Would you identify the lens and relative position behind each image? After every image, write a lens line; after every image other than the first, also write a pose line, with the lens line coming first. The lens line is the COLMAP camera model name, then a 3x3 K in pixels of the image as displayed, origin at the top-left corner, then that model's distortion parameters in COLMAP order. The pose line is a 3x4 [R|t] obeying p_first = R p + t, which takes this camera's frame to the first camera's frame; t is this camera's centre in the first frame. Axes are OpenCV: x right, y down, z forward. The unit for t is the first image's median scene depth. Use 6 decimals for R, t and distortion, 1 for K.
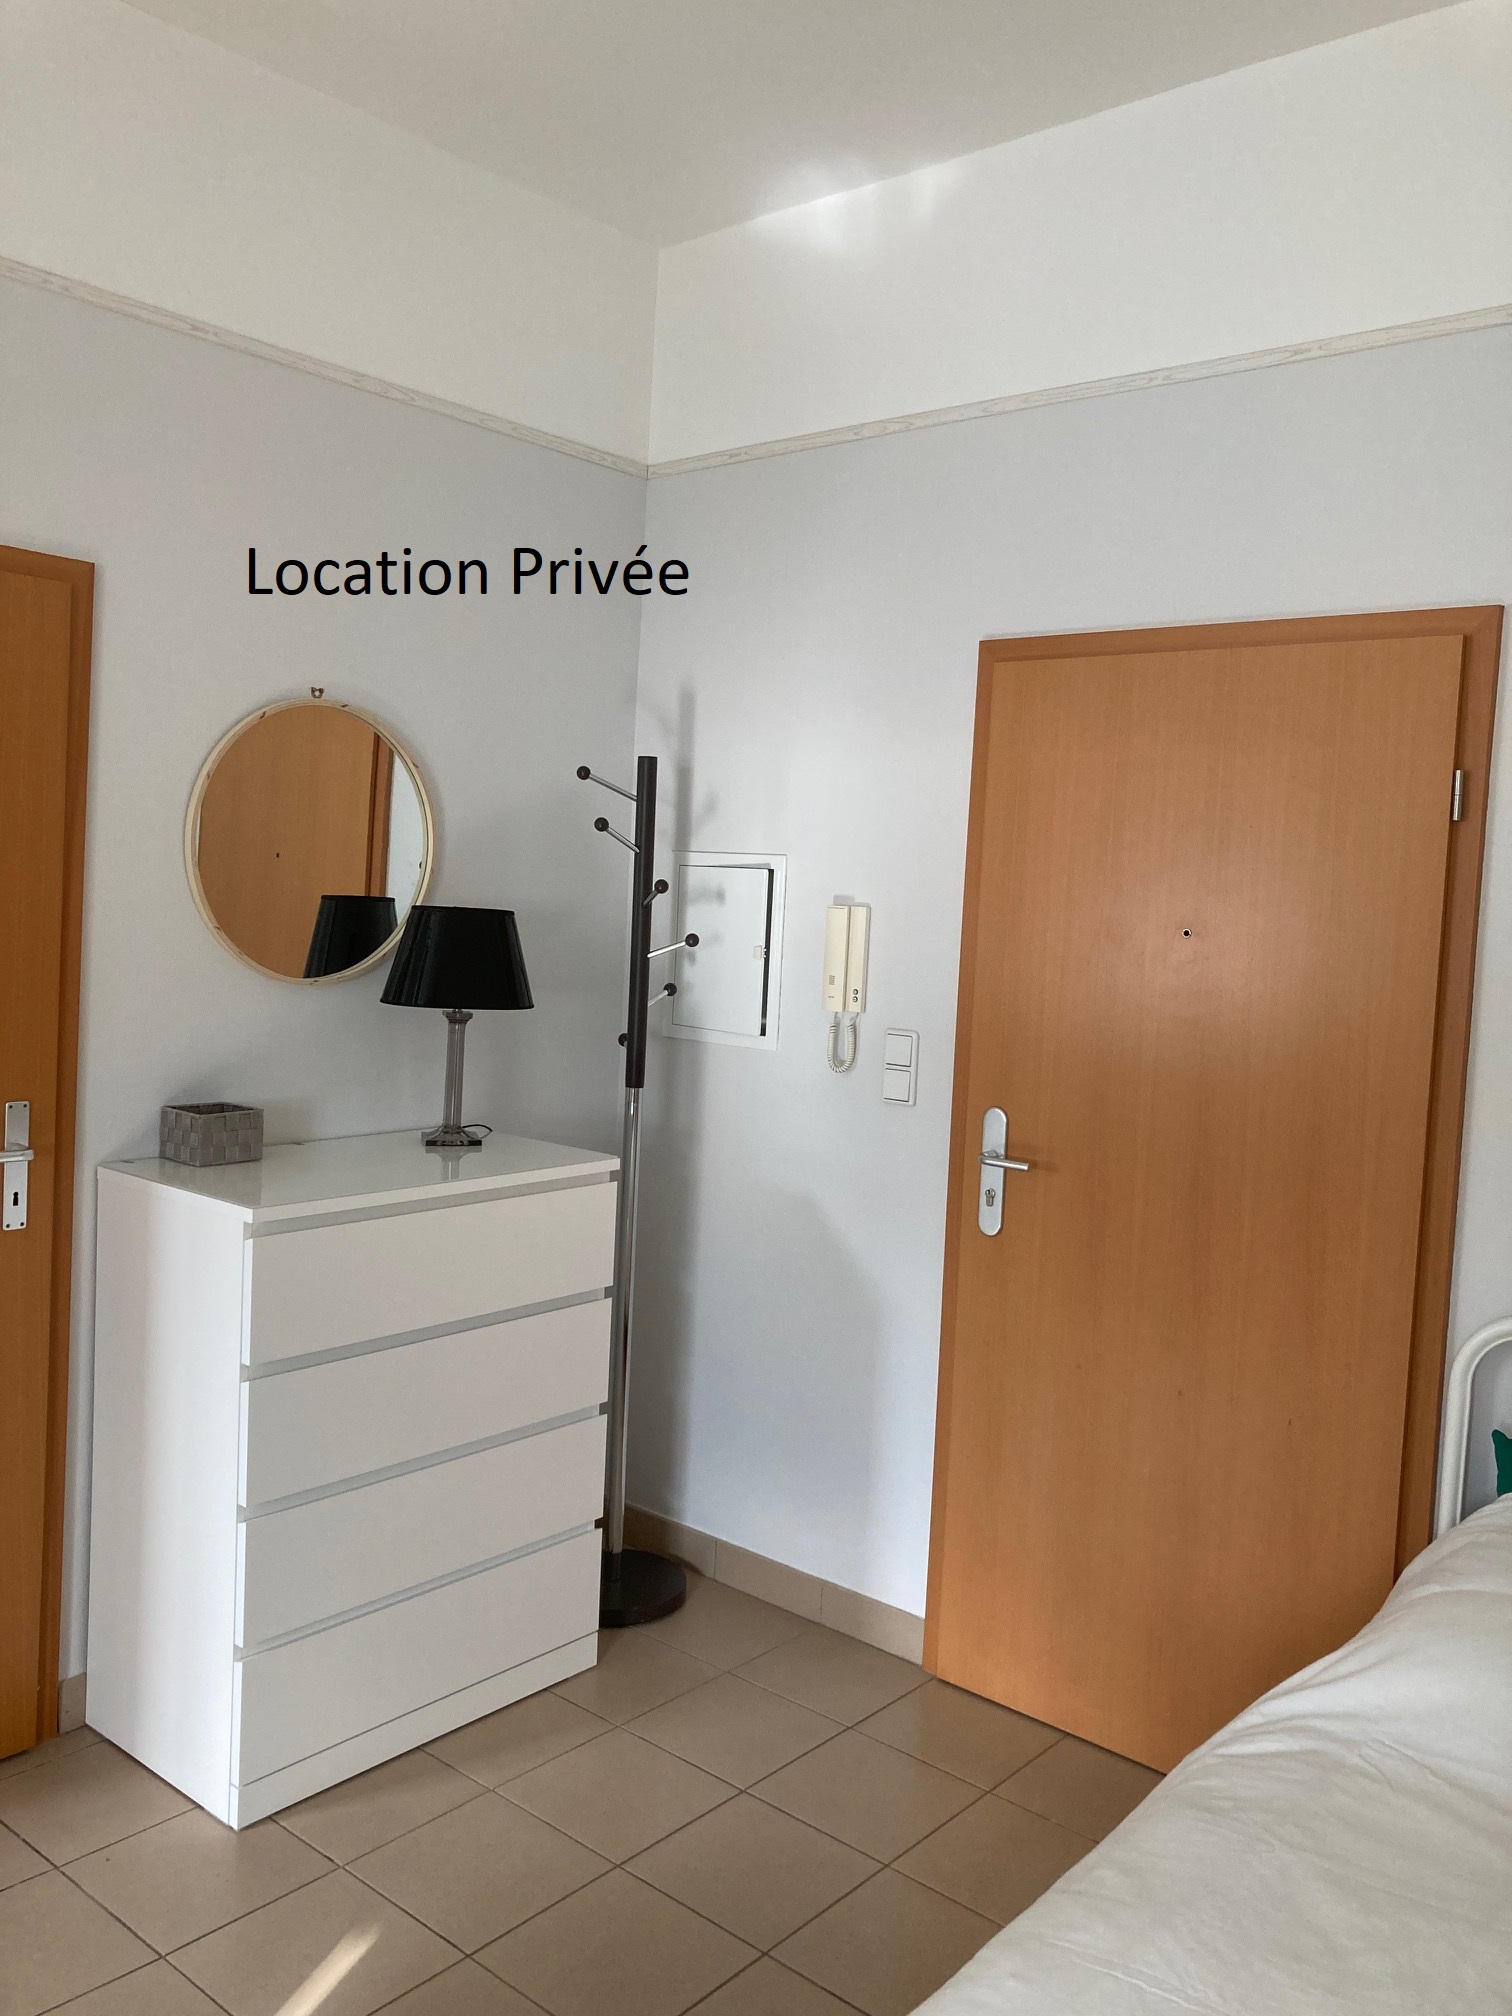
lens RADIAL K [[1663.4, 0, 759.1], [0, 1663.4, 1008.8], [0, 0, 1]] dist [-0.001793, -0.004715]
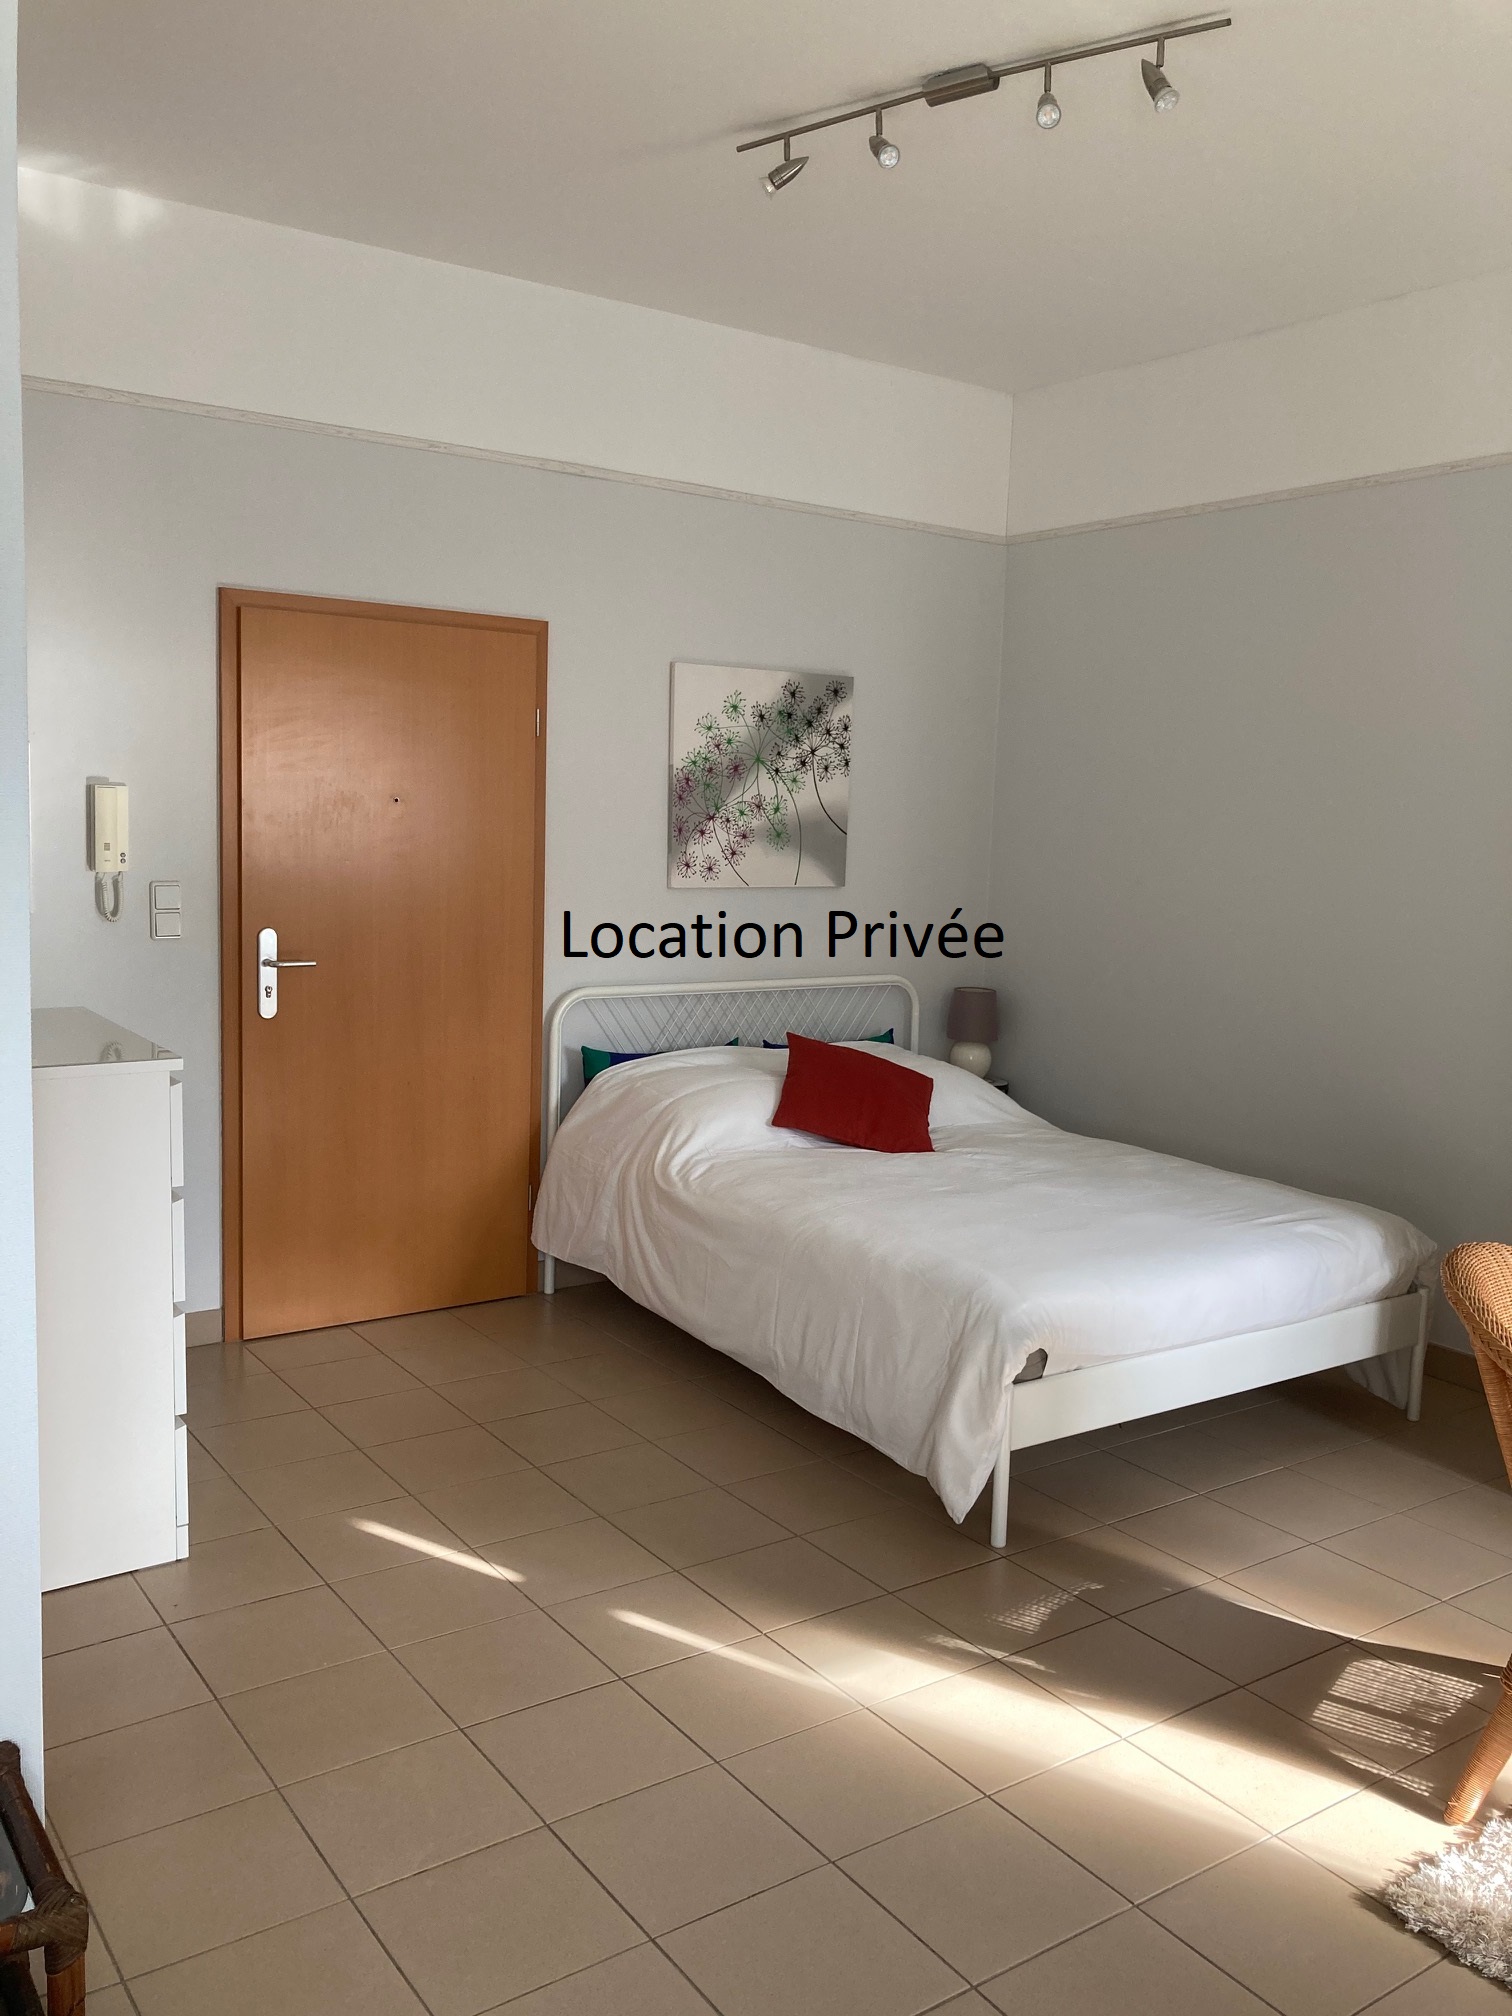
lens RADIAL K [[1663.4, 0, 759.1], [0, 1663.4, 1007.9], [0, 0, 1]] dist [-0.001793, -0.004715]
pose [[0.277590, -0.164815, 0.946457, -1.100709], [0.041884, 0.986314, 0.159471, -0.082140], [-0.959786, -0.004626, 0.280694, 0.195281]]
